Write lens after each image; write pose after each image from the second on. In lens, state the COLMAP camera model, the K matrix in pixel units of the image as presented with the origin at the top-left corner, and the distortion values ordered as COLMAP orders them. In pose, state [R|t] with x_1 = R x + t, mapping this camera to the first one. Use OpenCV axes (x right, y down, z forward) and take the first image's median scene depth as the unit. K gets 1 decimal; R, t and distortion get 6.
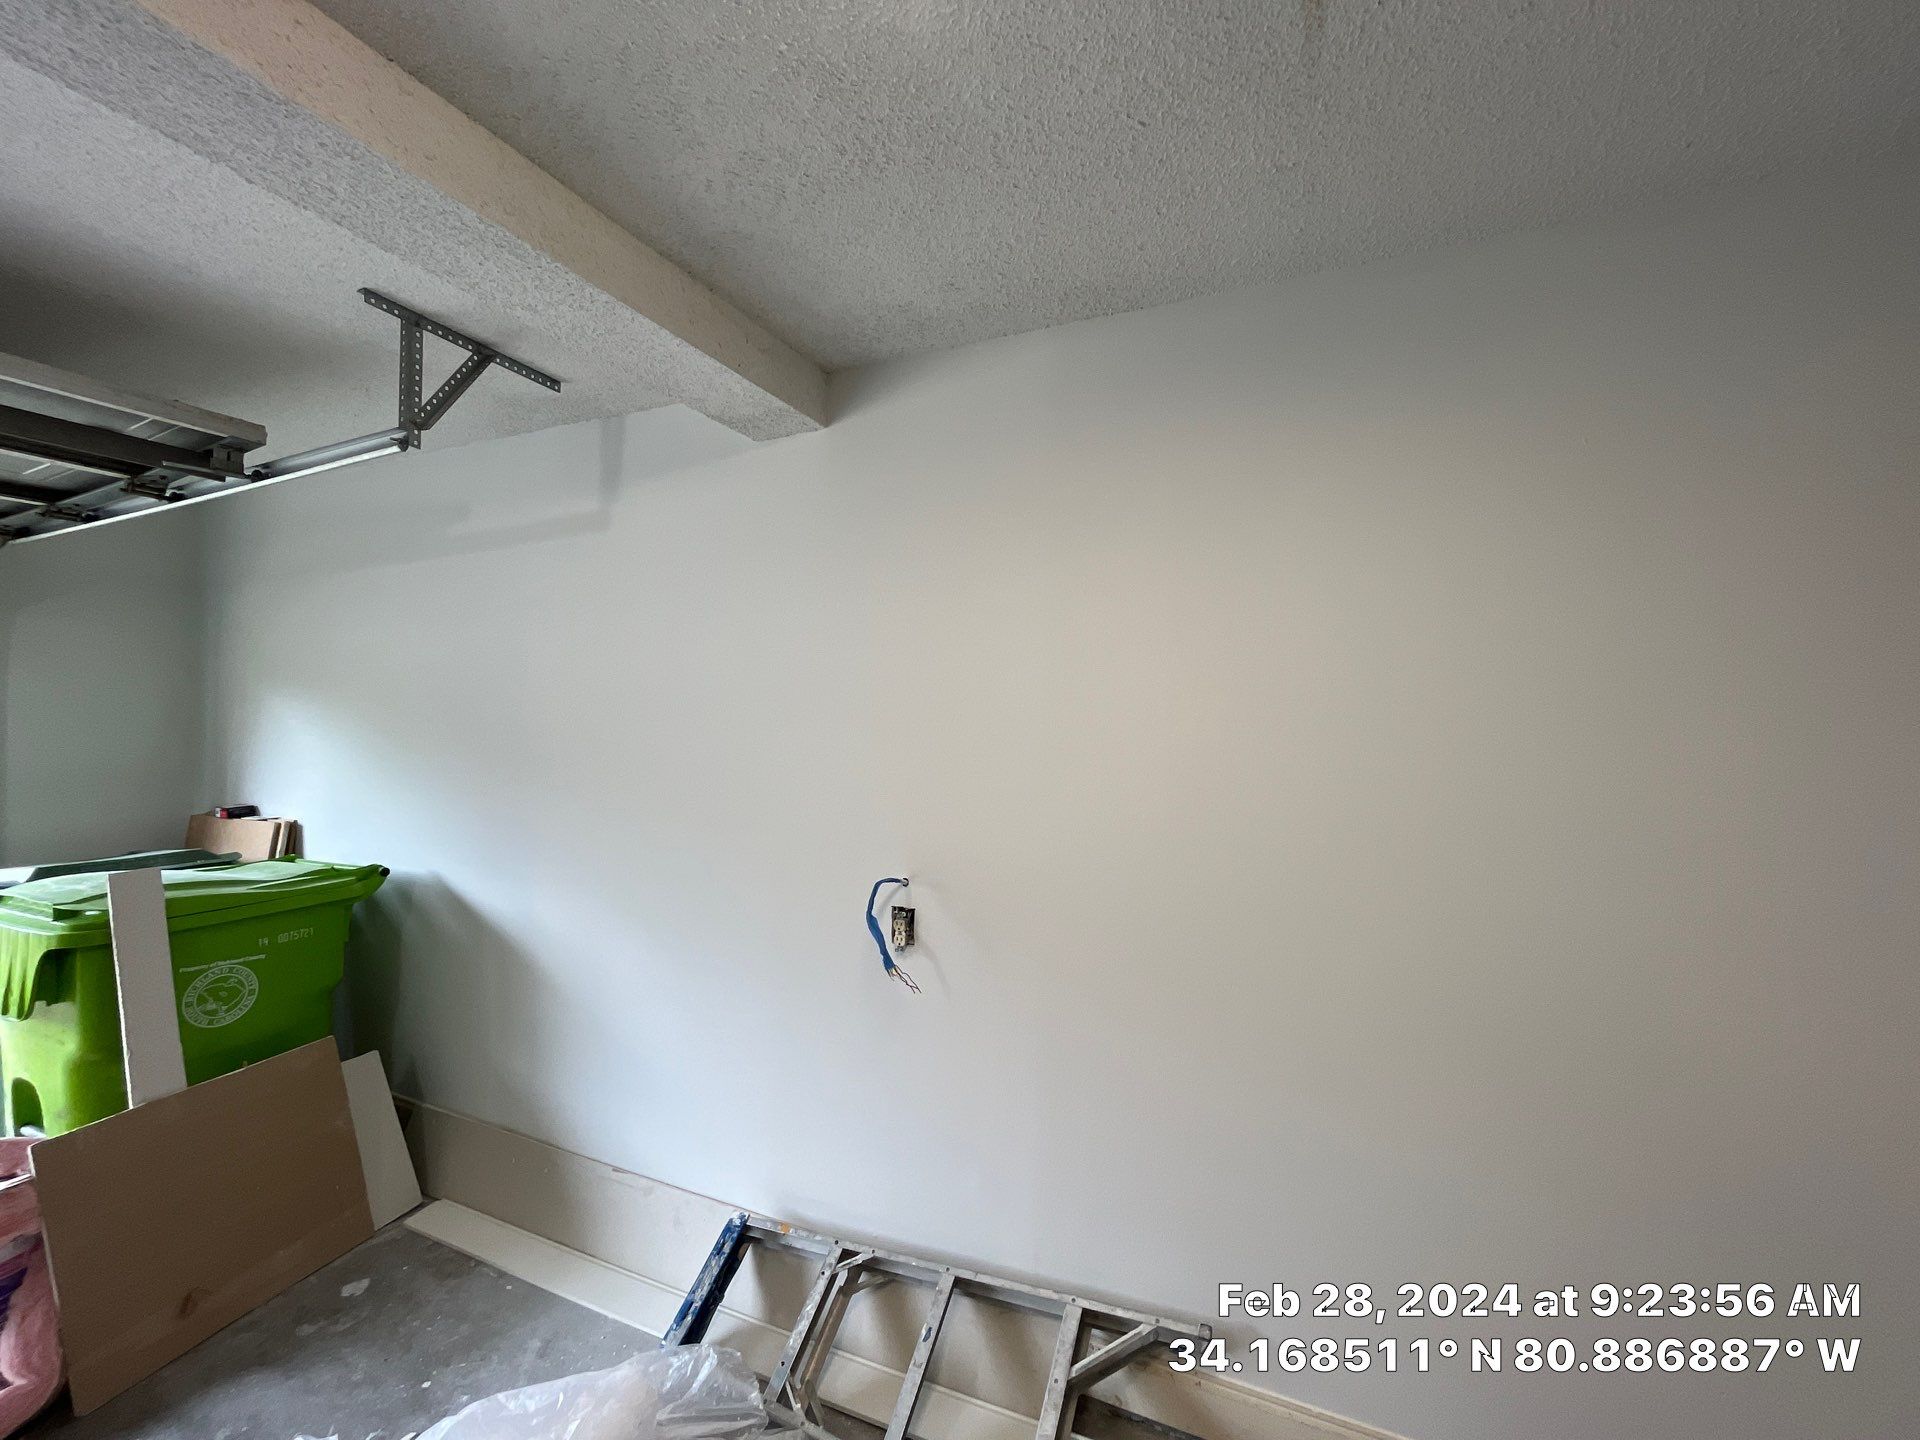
lens RADIAL K [[770.7, 0, 959.8], [0, 770.7, 712.5], [0, 0, 1]] dist [-0.001926, -0.001055]
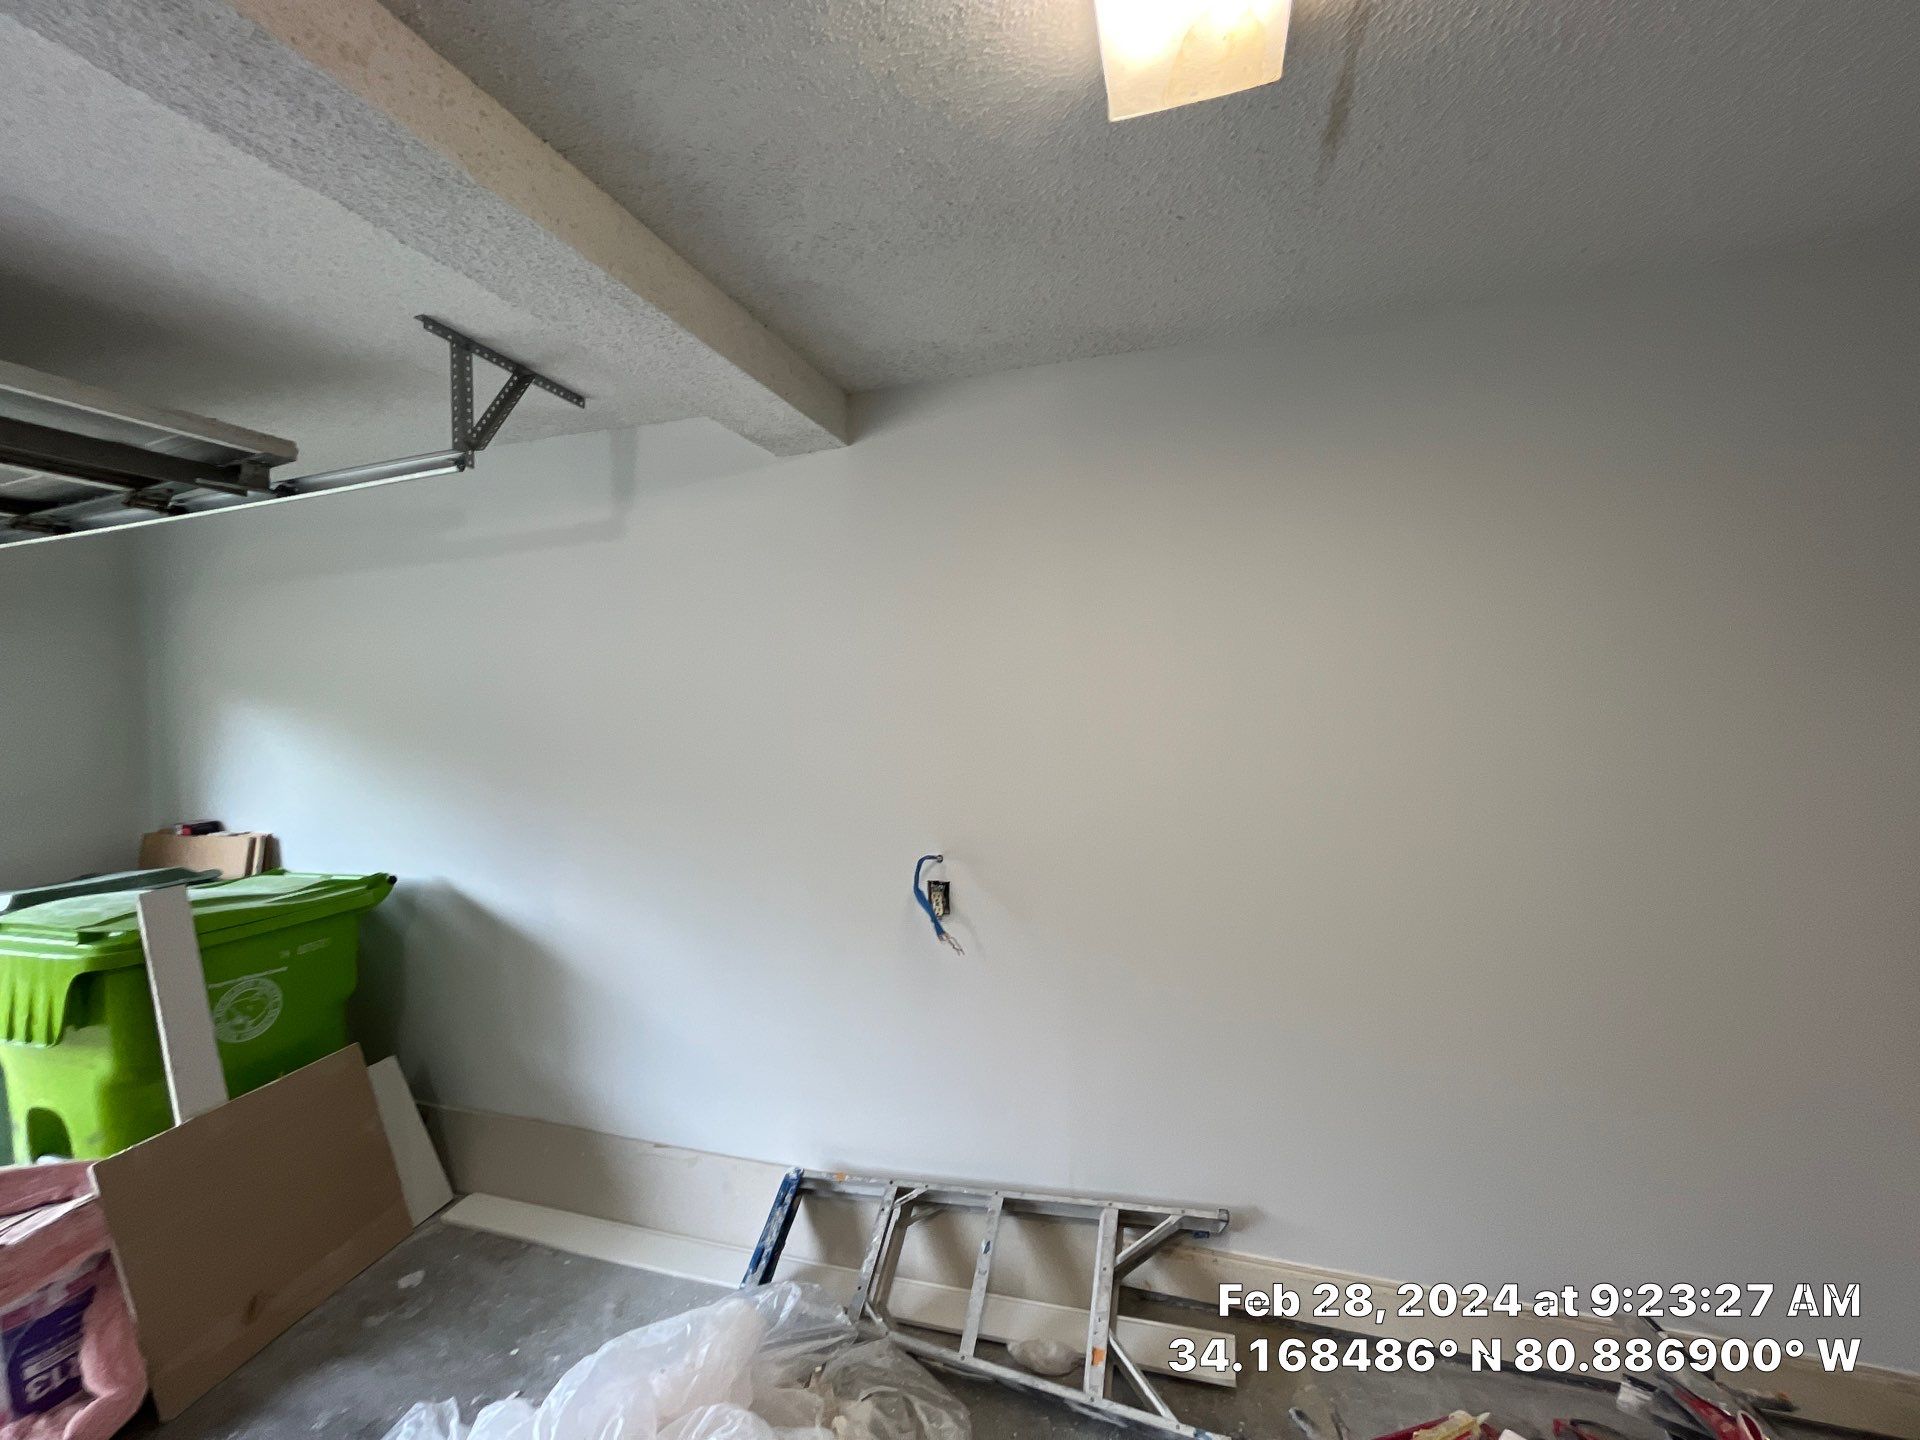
lens RADIAL K [[770.7, 0, 960.0], [0, 770.7, 711.7], [0, 0, 1]] dist [-0.001926, -0.001055]
pose [[0.992764, -0.031373, 0.115912, -0.163479], [0.029236, 0.999371, 0.020092, -0.013745], [-0.116469, -0.016558, 0.993056, -0.106618]]
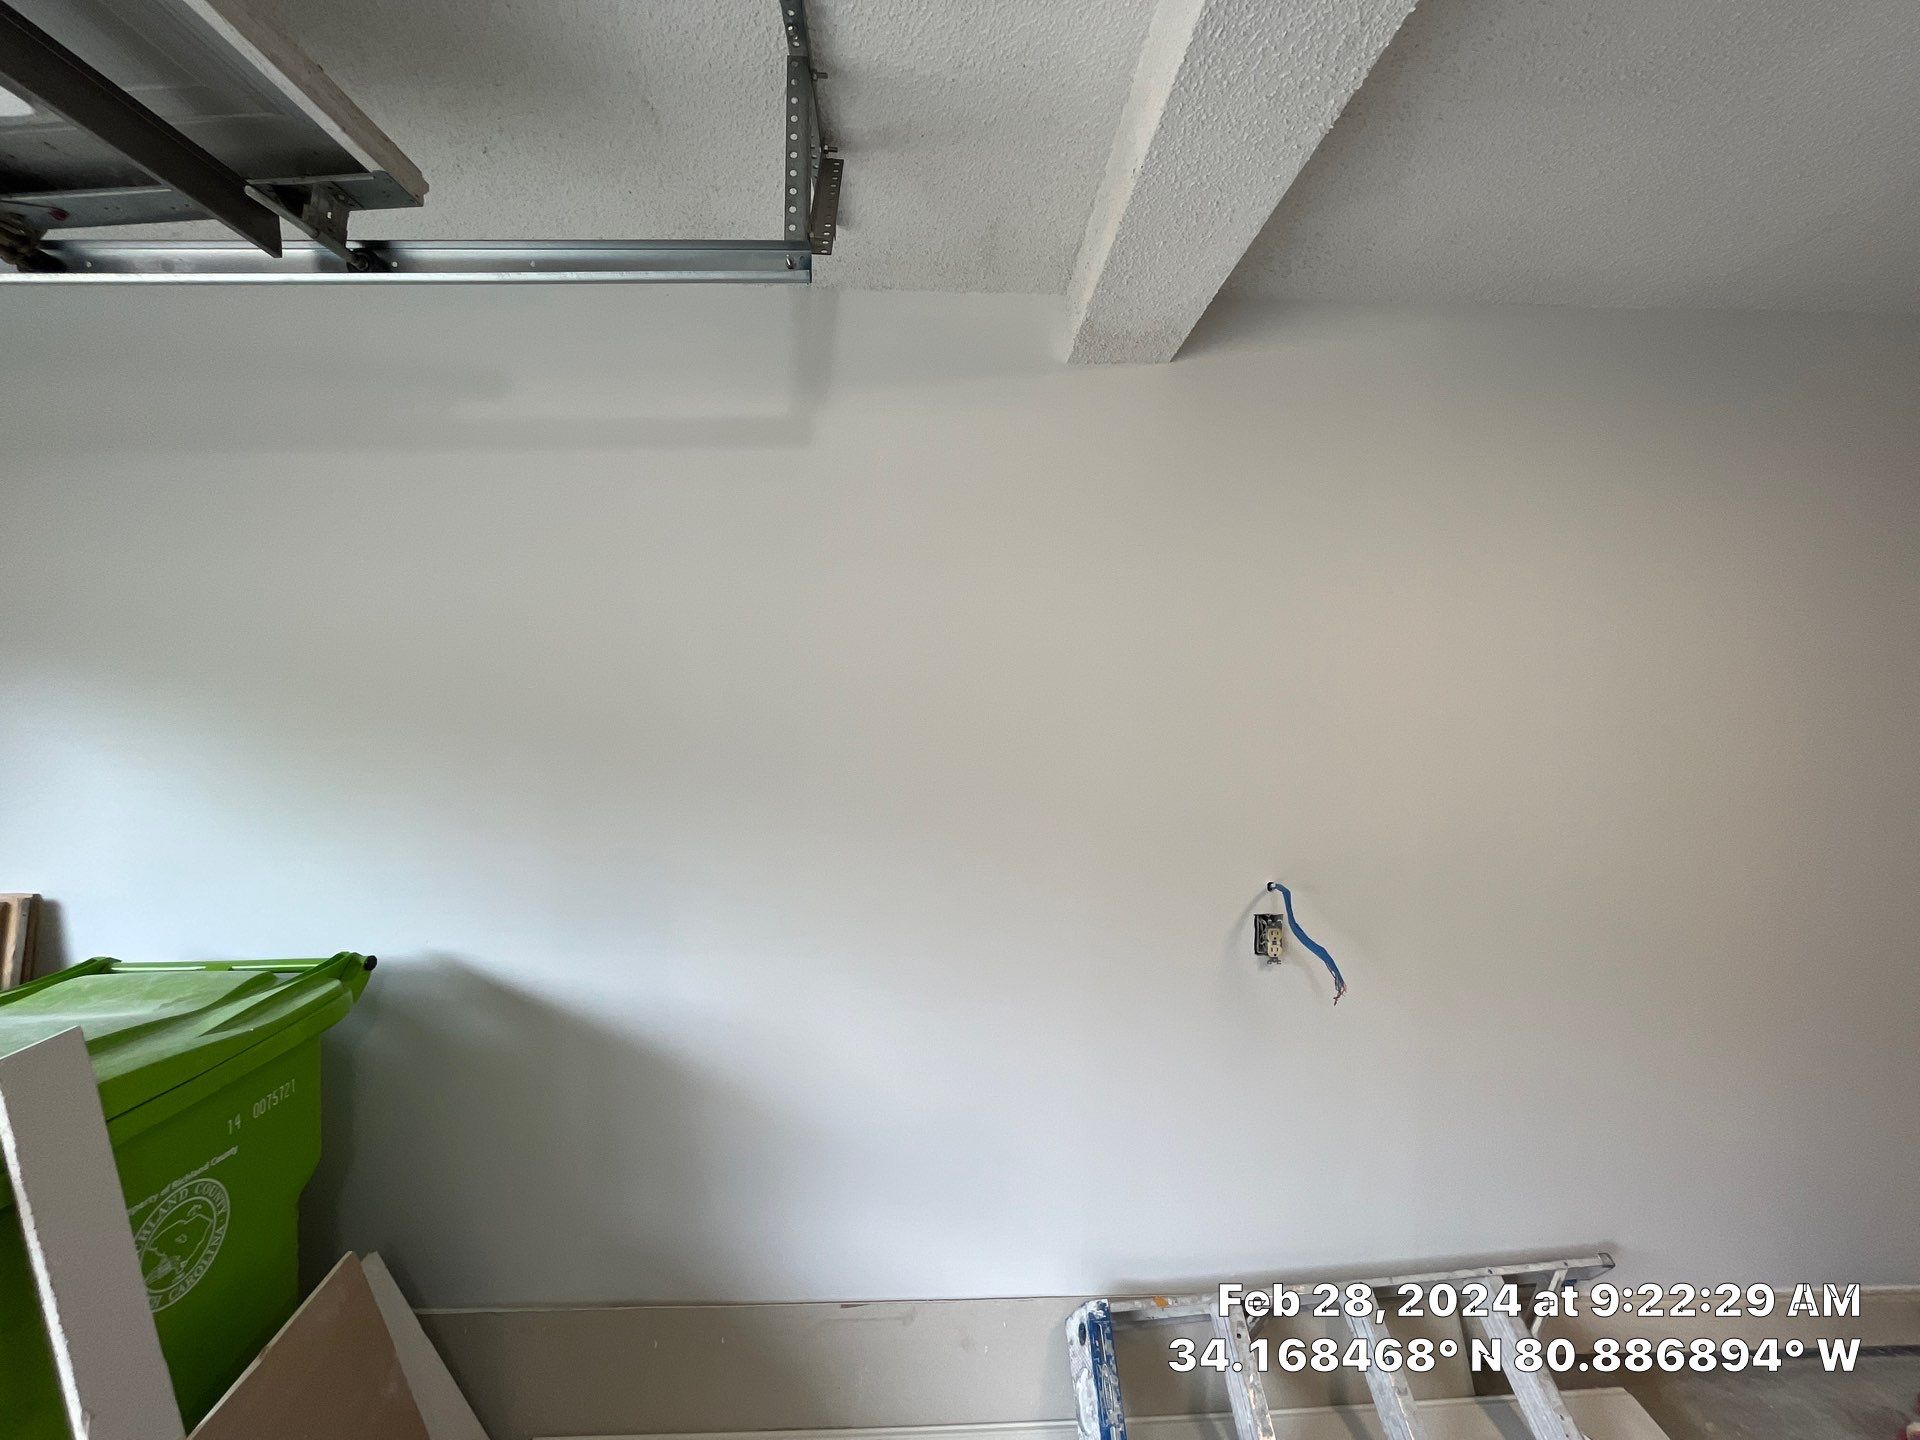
lens RADIAL K [[770.7, 0, 965.6], [0, 770.7, 711.4], [0, 0, 1]] dist [-0.001926, -0.001055]
pose [[0.901113, -0.013306, 0.433380, -0.785618], [-0.001774, 0.999408, 0.034372, -0.017186], [-0.433580, -0.031742, 0.900556, 0.342027]]
